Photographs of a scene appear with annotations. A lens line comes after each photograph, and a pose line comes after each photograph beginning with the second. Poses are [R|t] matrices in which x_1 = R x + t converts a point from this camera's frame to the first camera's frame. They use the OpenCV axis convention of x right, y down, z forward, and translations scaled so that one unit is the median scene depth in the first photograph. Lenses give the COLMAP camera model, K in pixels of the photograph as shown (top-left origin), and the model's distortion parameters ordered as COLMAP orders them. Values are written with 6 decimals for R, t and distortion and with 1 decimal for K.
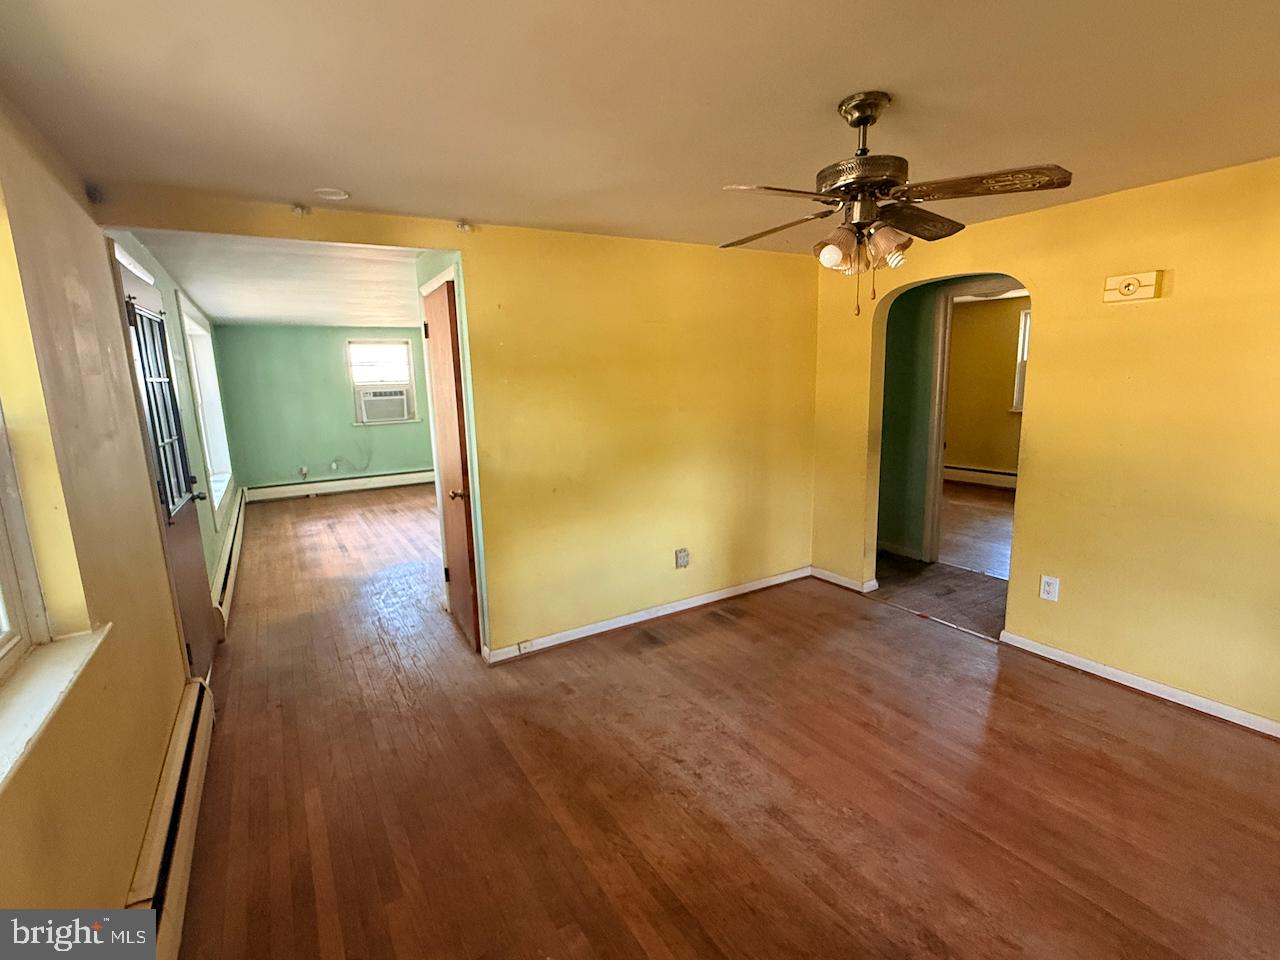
lens RADIAL K [[601.0, 0, 632.9], [0, 601.0, 482.3], [0, 0, 1]] dist [-0.001458, -0.000153]
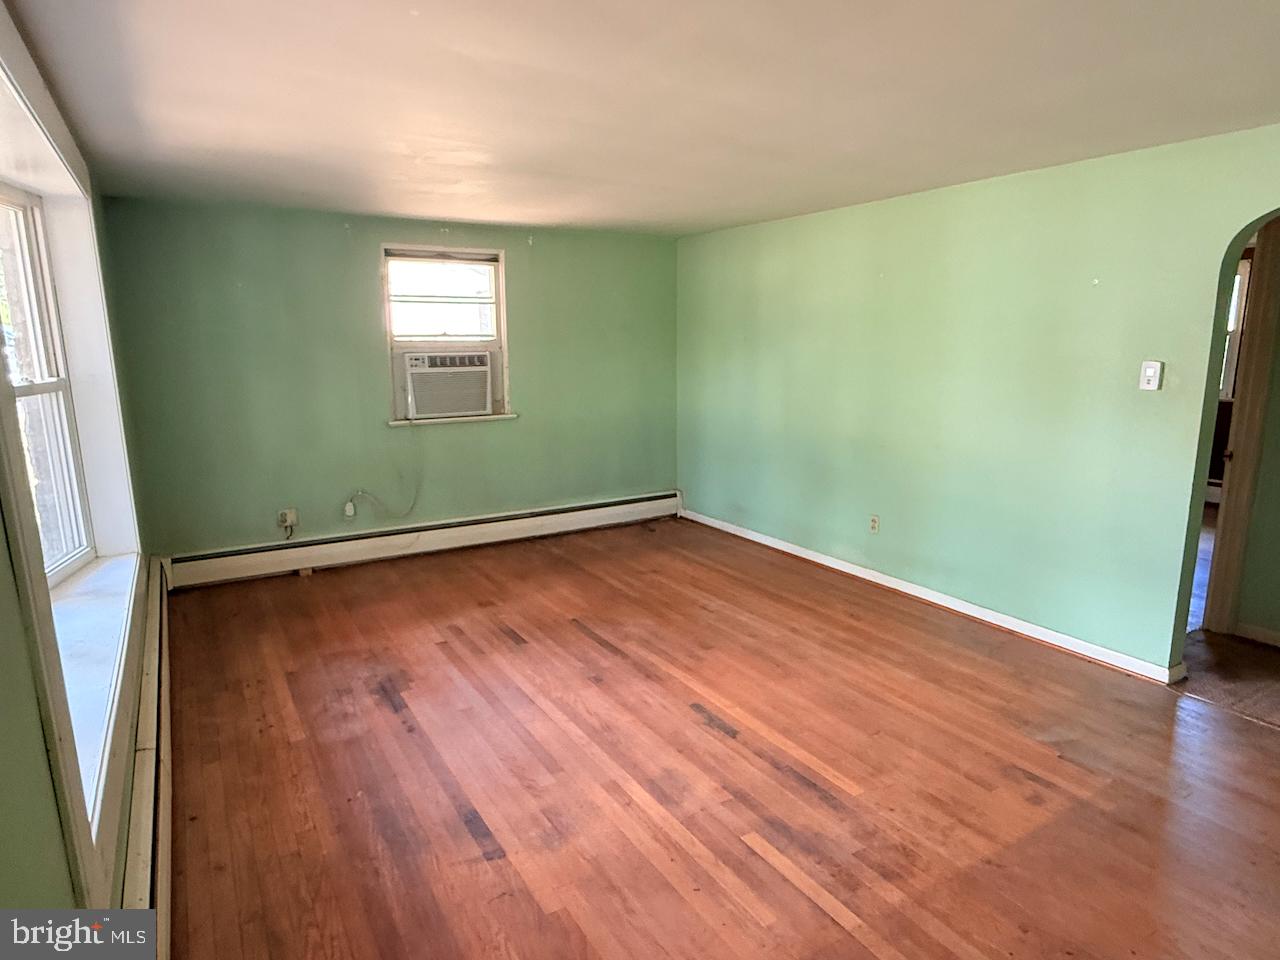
lens RADIAL K [[753.7, 0, 634.9], [0, 753.7, 483.1], [0, 0, 1]] dist [-0.002213, -0.002187]
pose [[0.999727, 0.022779, 0.005270, -0.279432], [-0.022852, 0.999639, 0.014106, -0.063523], [-0.004947, -0.014223, 0.999887, 0.405242]]
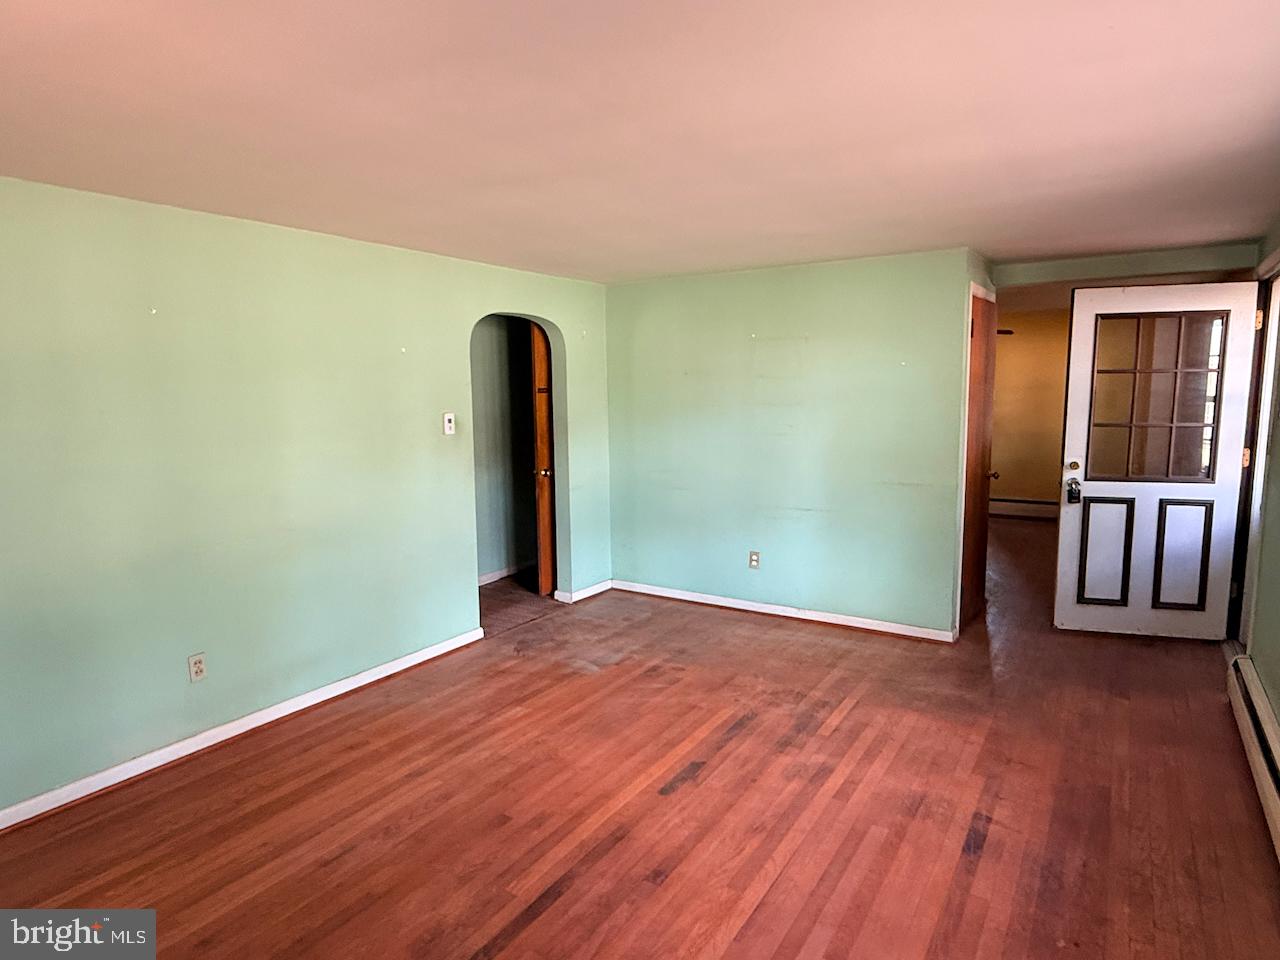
lens RADIAL K [[753.7, 0, 634.9], [0, 753.7, 483.1], [0, 0, 1]] dist [-0.002213, -0.002187]
pose [[-0.435054, -0.080433, 0.896804, -0.543782], [0.185572, 0.966610, 0.176717, -0.149934], [-0.881074, 0.243304, -0.405602, 0.912661]]
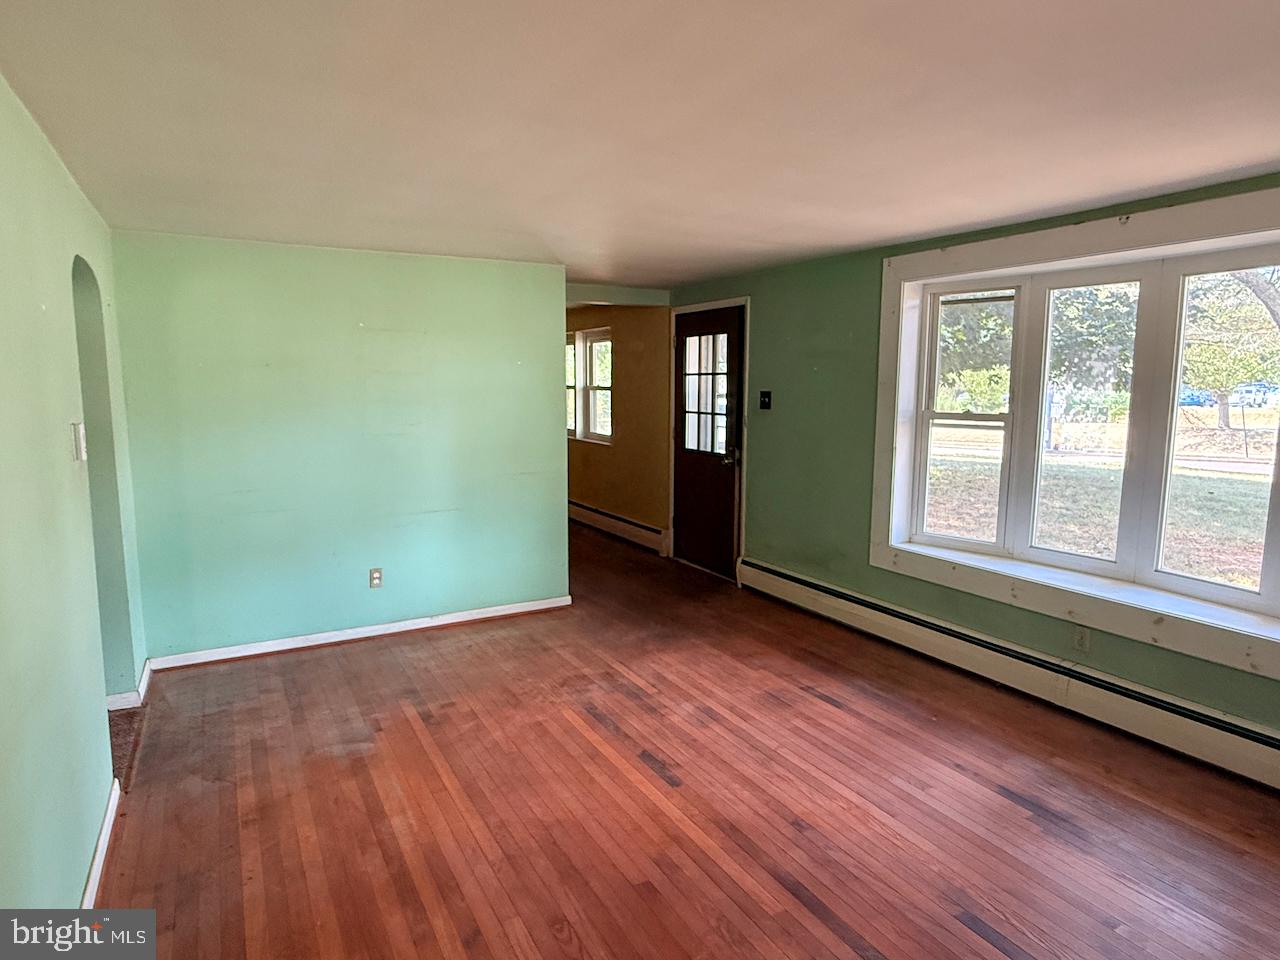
lens RADIAL K [[753.7, 0, 634.9], [0, 753.7, 483.1], [0, 0, 1]] dist [-0.002213, -0.002187]
pose [[-0.998891, 0.023483, 0.040803, -0.241768], [0.034983, 0.950246, 0.309529, -0.190817], [-0.031504, 0.310613, -0.950014, 1.087910]]
